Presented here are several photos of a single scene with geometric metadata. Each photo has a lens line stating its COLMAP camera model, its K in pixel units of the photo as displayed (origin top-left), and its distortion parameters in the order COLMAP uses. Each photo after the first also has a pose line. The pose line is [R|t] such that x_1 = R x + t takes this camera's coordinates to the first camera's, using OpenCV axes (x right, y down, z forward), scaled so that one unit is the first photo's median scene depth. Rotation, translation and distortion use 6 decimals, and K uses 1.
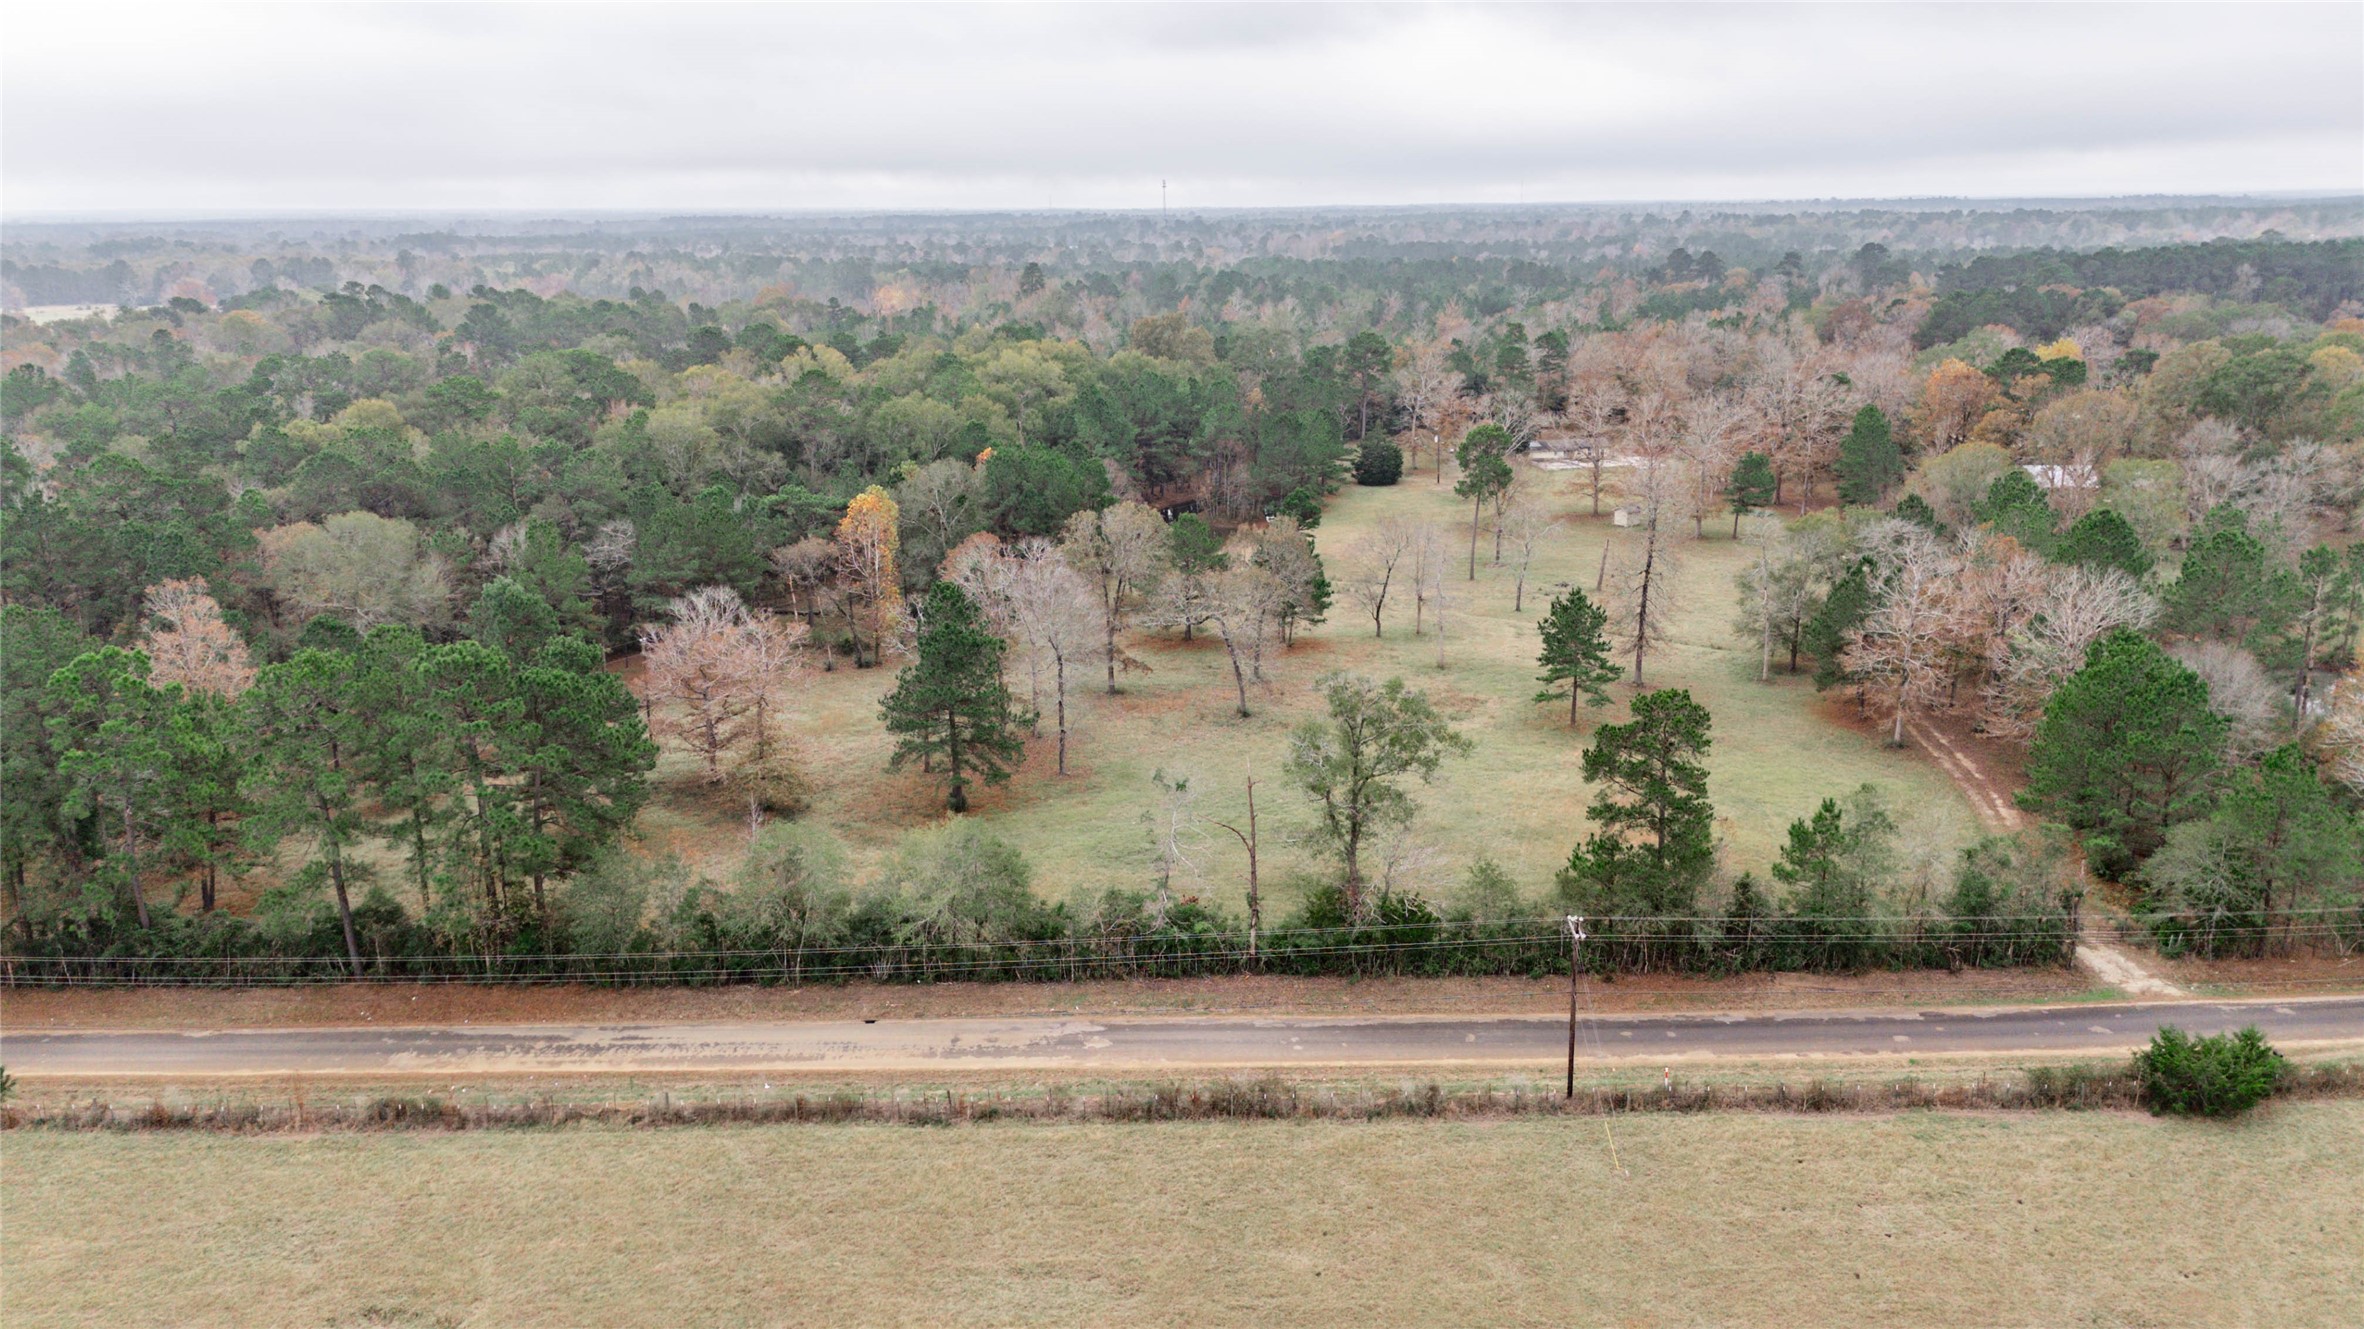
lens RADIAL K [[1735.8, 0, 1183.9], [0, 1735.8, 682.6], [0, 0, 1]] dist [0.064599, -0.045714]
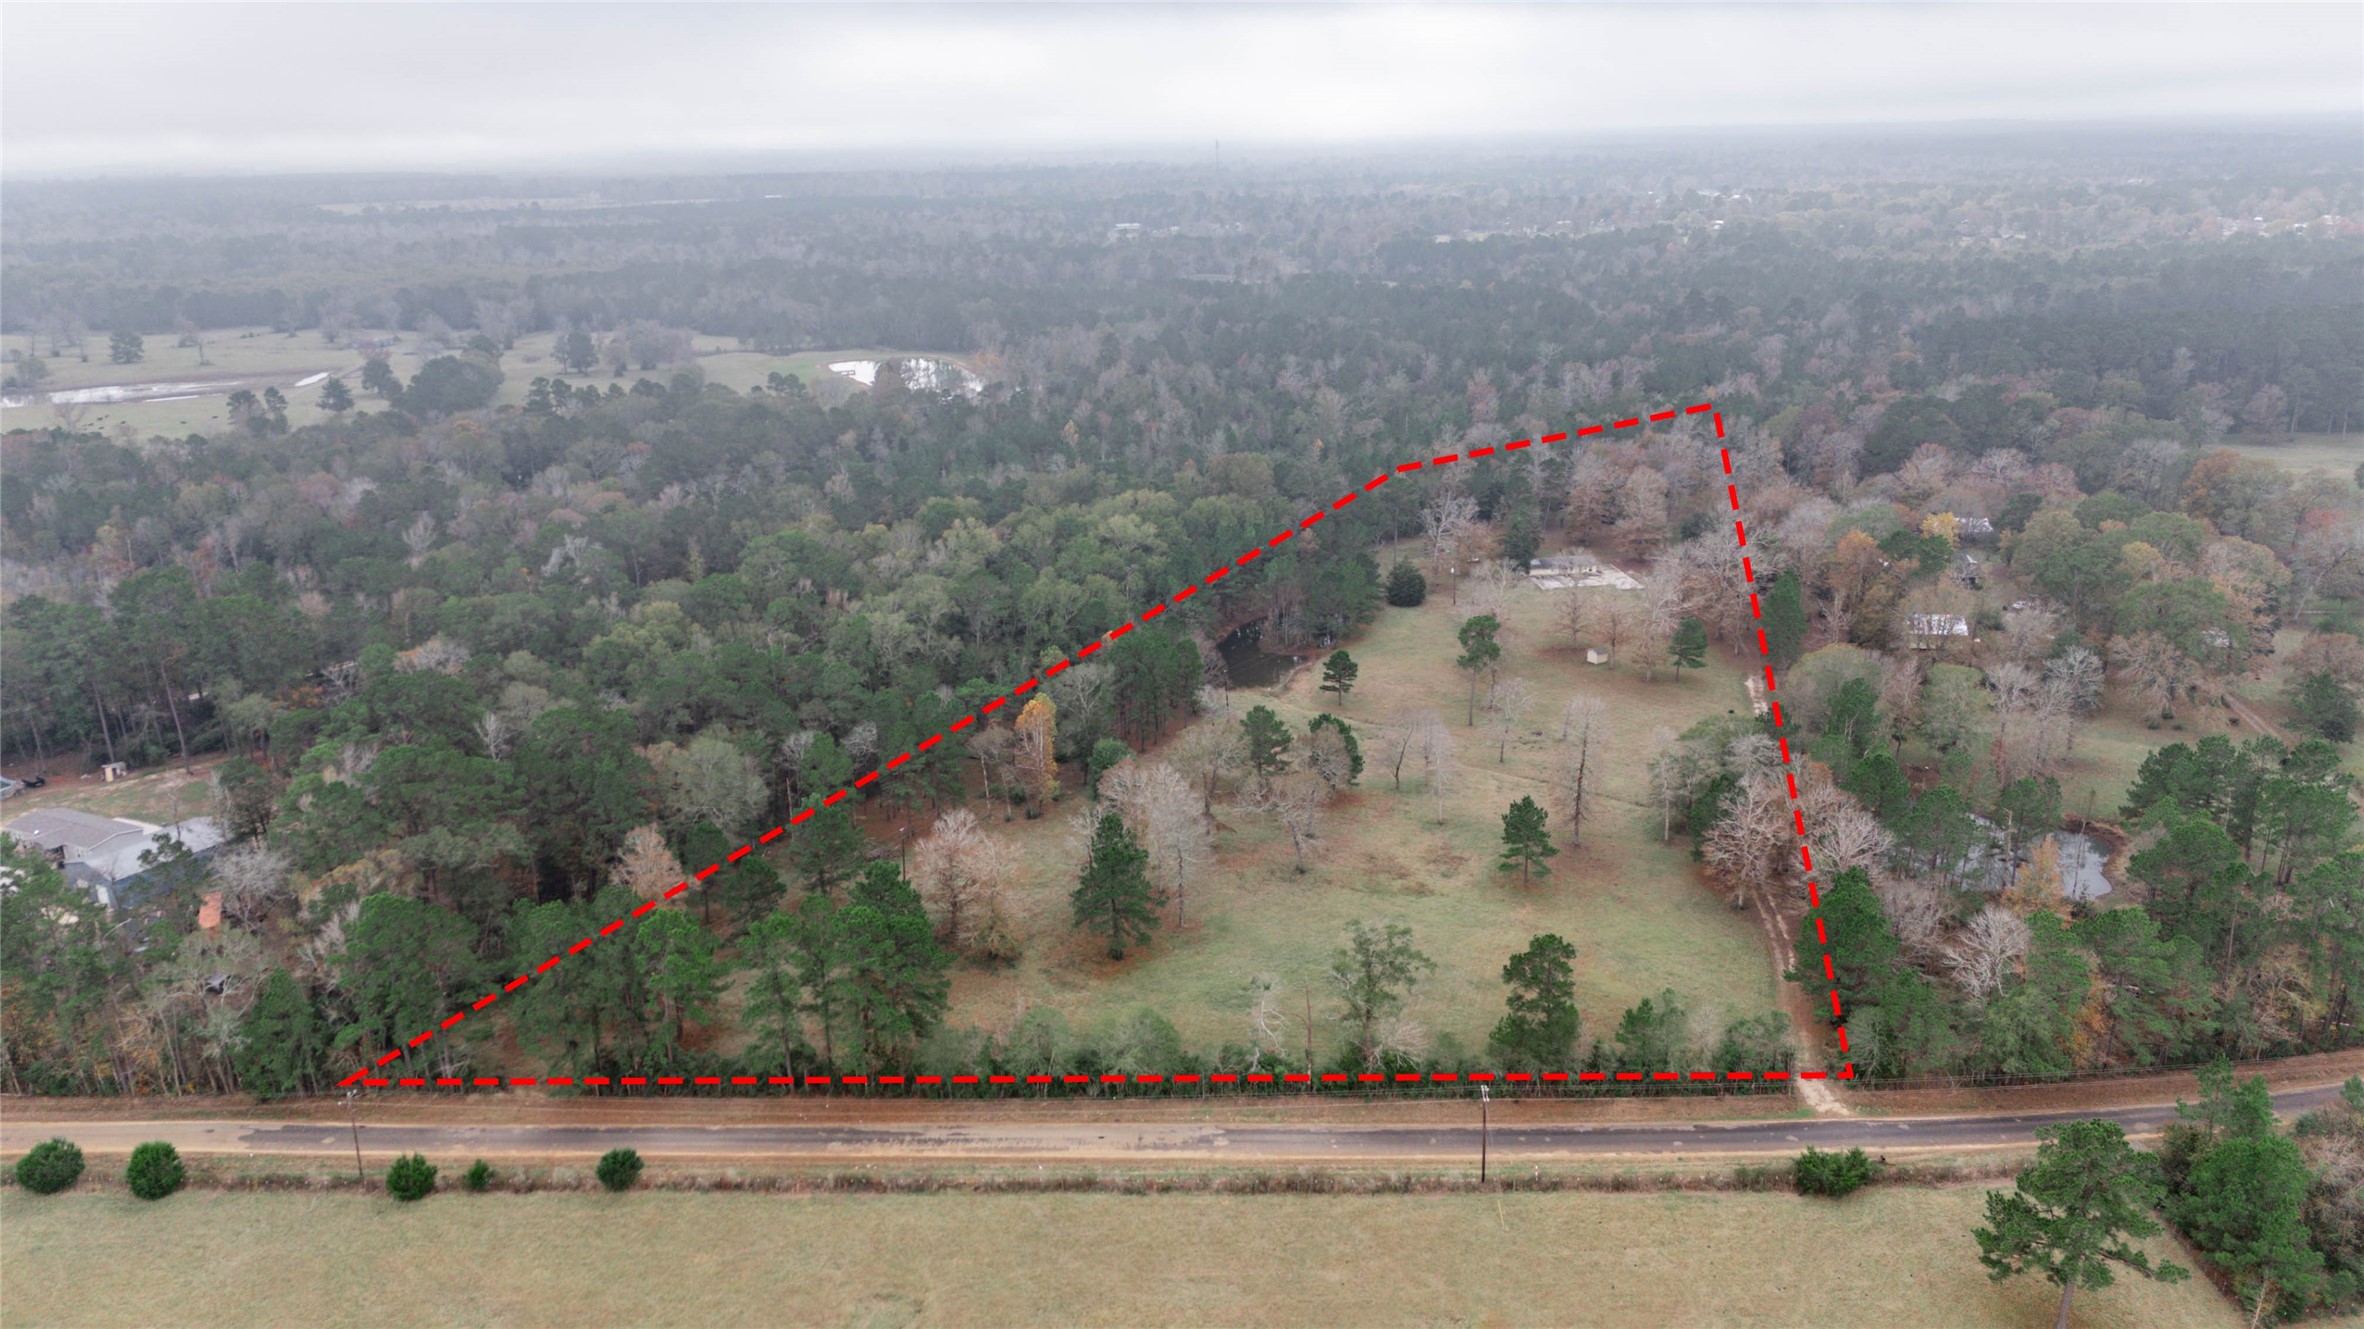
lens RADIAL K [[1735.8, 0, 1177.7], [0, 1735.8, 658.7], [0, 0, 1]] dist [0.064599, -0.045714]
pose [[0.999470, -0.001028, -0.032525, -0.034524], [0.001963, 0.999585, 0.028734, -0.324381], [0.032482, -0.028782, 0.999058, -0.735356]]
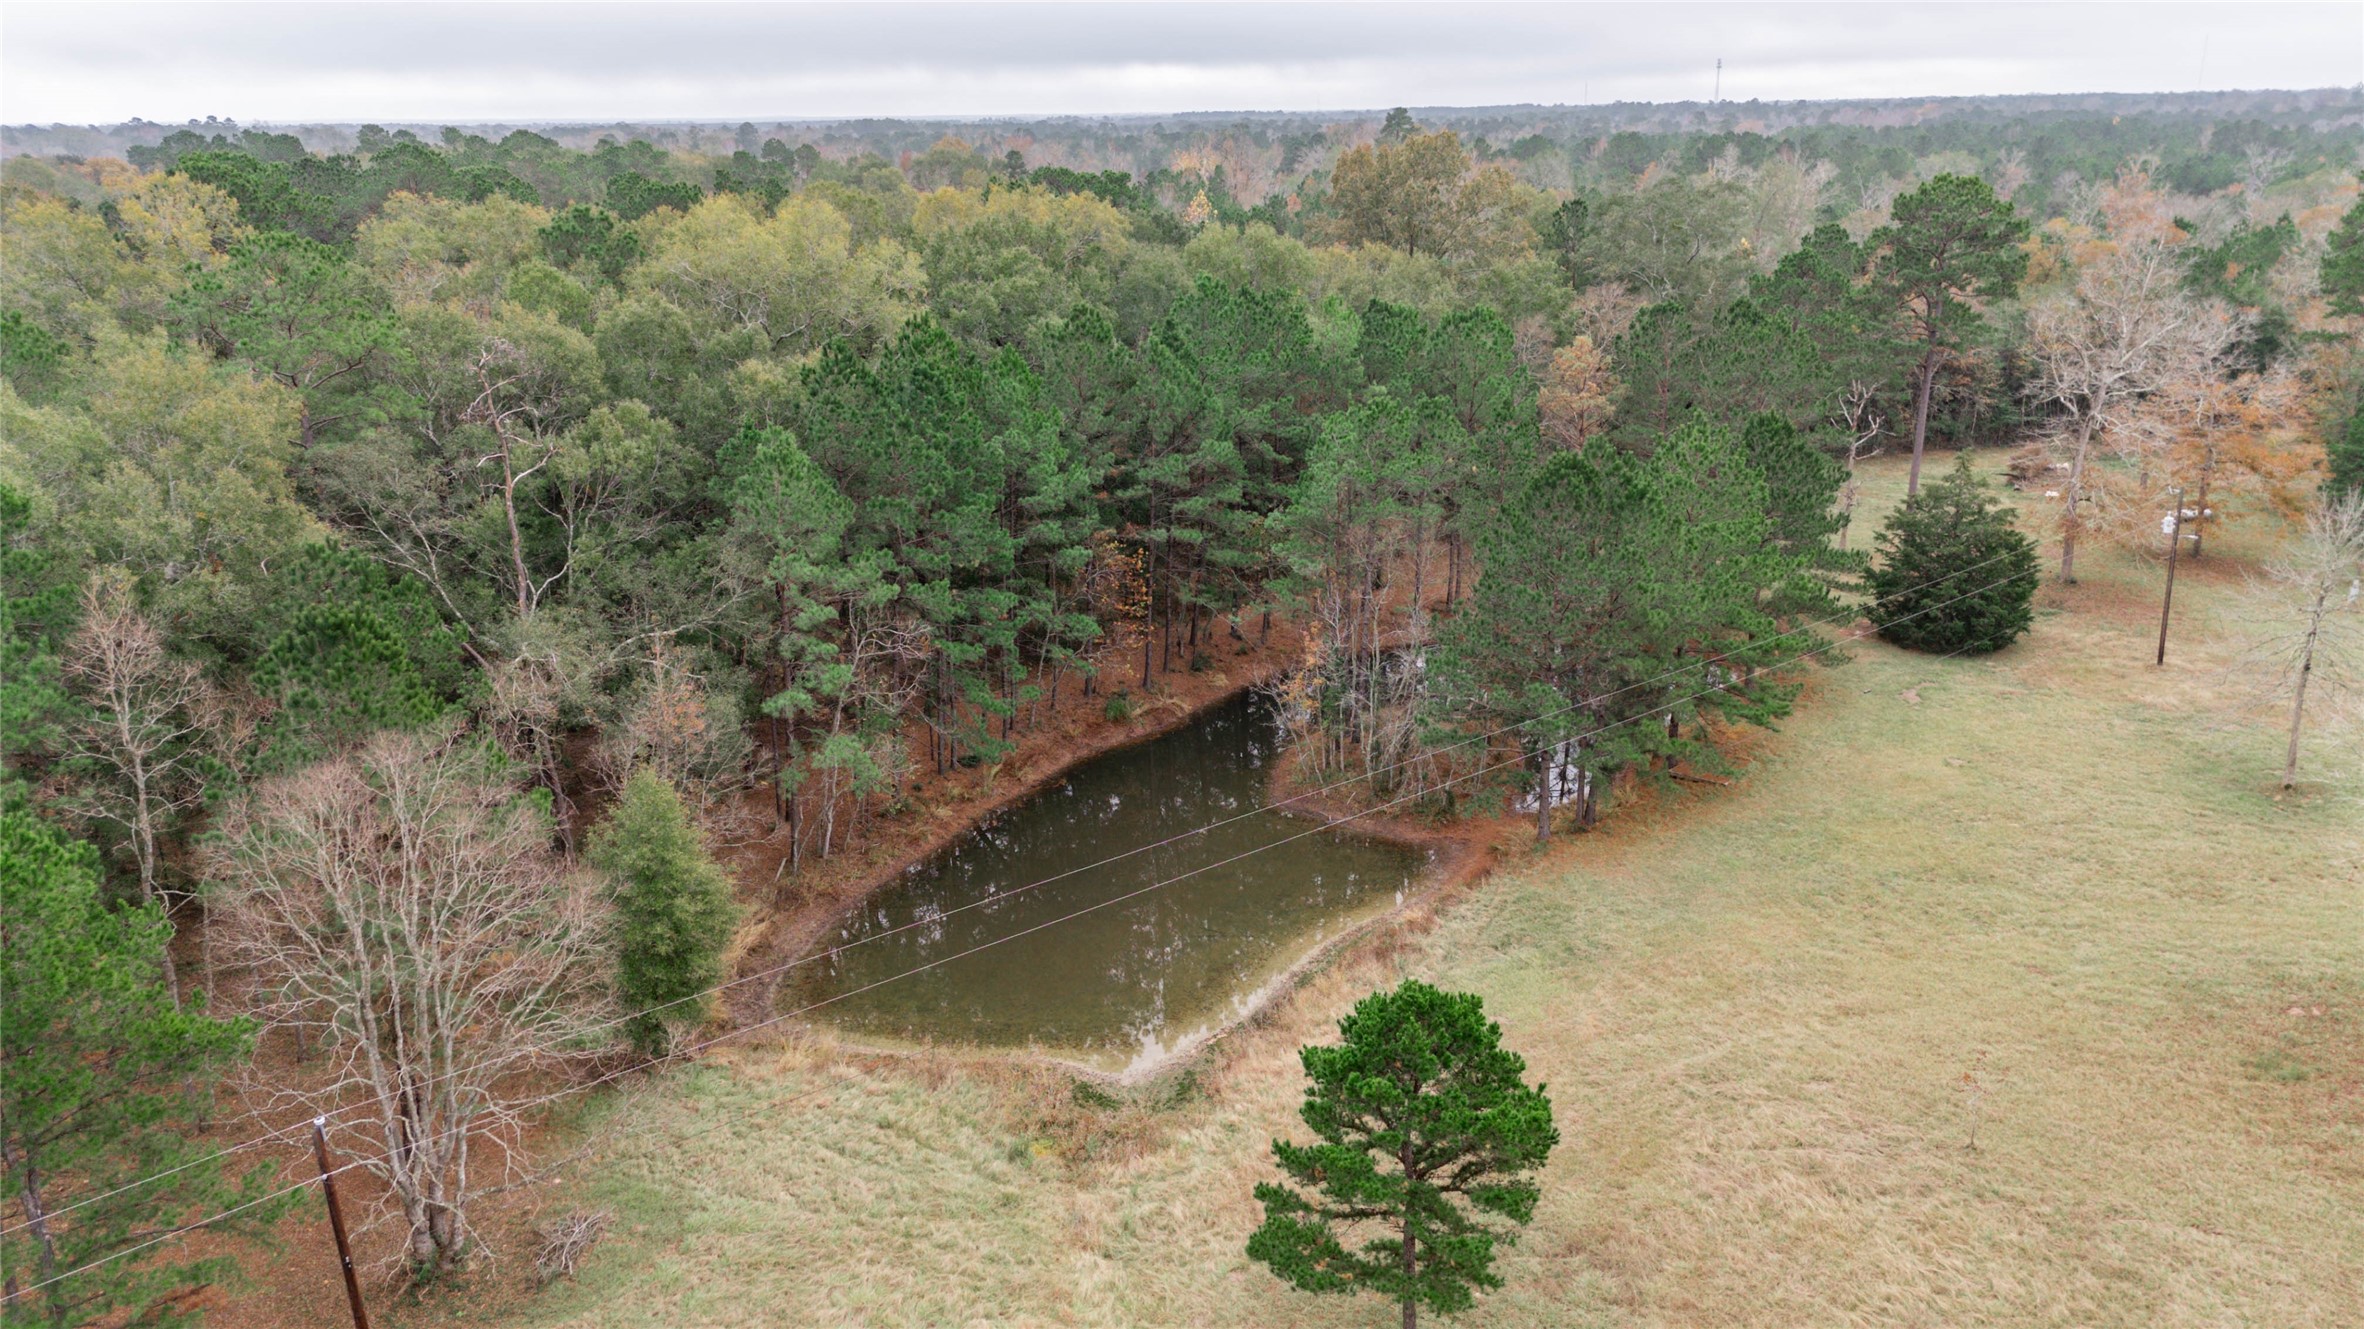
lens RADIAL K [[1735.8, 0, 1174.7], [0, 1735.8, 652.9], [0, 0, 1]] dist [0.064599, -0.045714]
pose [[0.953816, 0.085327, -0.288018, 0.200421], [-0.075433, 0.996121, 0.045297, -0.339564], [0.290766, -0.021479, 0.956553, 1.883074]]
